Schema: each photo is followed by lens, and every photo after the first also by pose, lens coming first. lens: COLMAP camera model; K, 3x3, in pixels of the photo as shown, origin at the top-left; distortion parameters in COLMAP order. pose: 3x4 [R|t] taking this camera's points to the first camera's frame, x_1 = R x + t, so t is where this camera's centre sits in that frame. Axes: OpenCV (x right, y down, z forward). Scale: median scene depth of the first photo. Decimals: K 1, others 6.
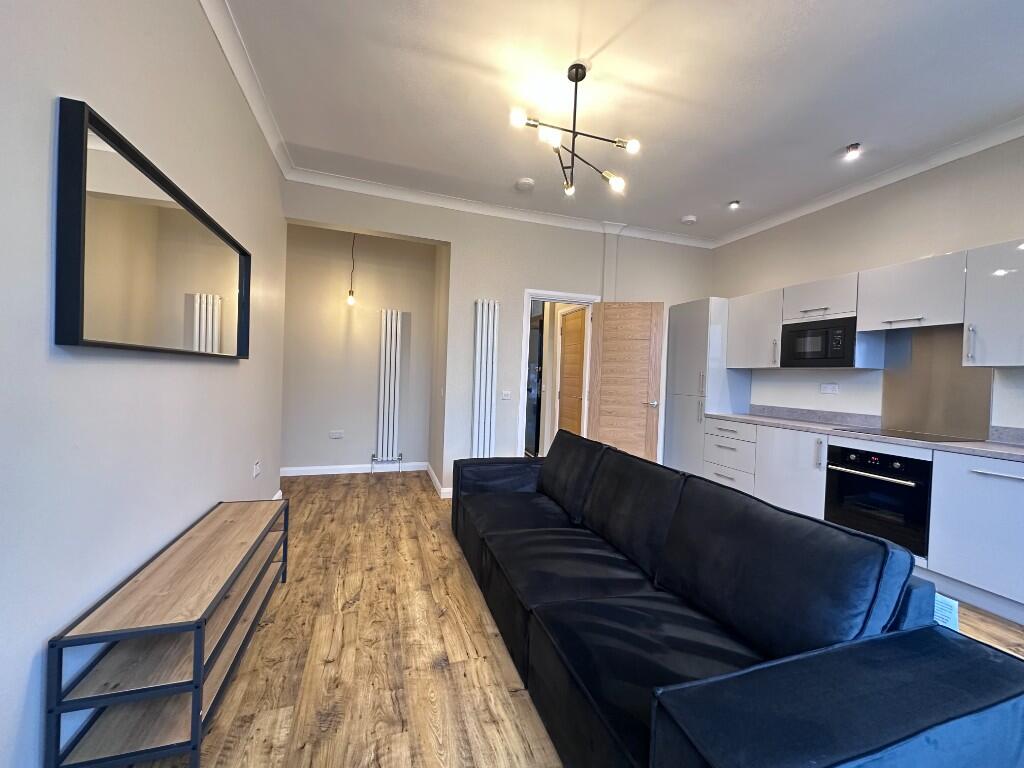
lens RADIAL K [[408.0, 0, 509.4], [0, 408.0, 381.0], [0, 0, 1]] dist [-0.000132, -0.000890]
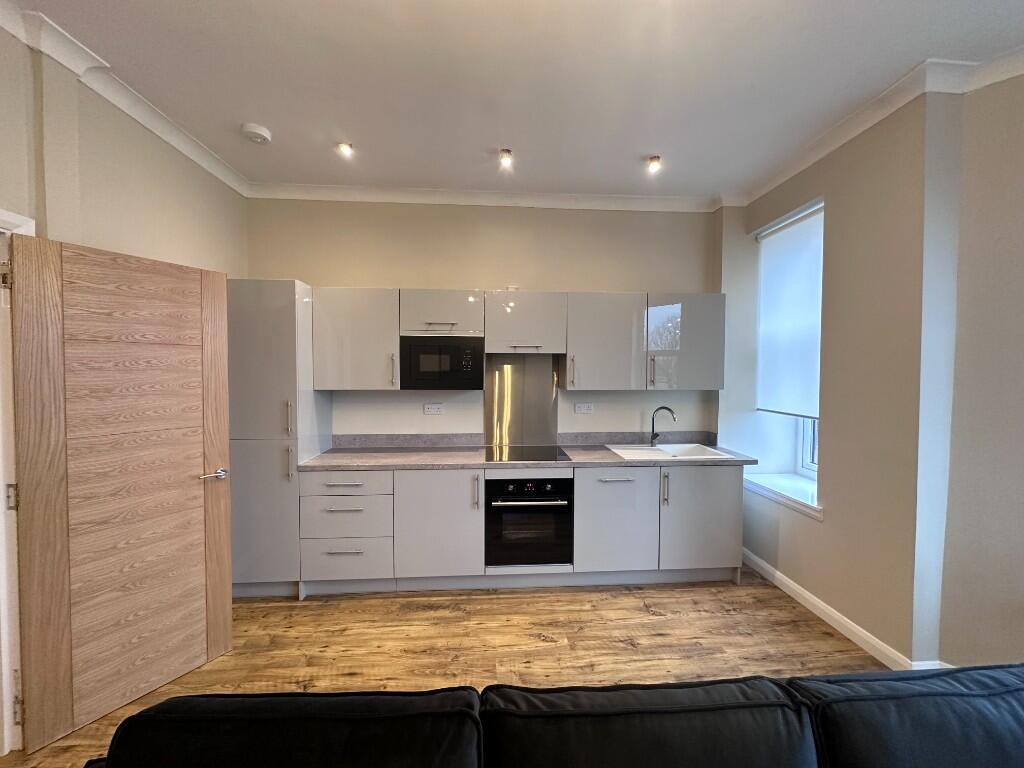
lens RADIAL K [[408.0, 0, 515.4], [0, 408.0, 383.8], [0, 0, 1]] dist [-0.000132, -0.000890]
pose [[0.229813, -0.070302, 0.970692, -0.053690], [0.017532, 0.997525, 0.068095, -0.098017], [-0.973077, 0.001369, 0.230477, 0.617394]]
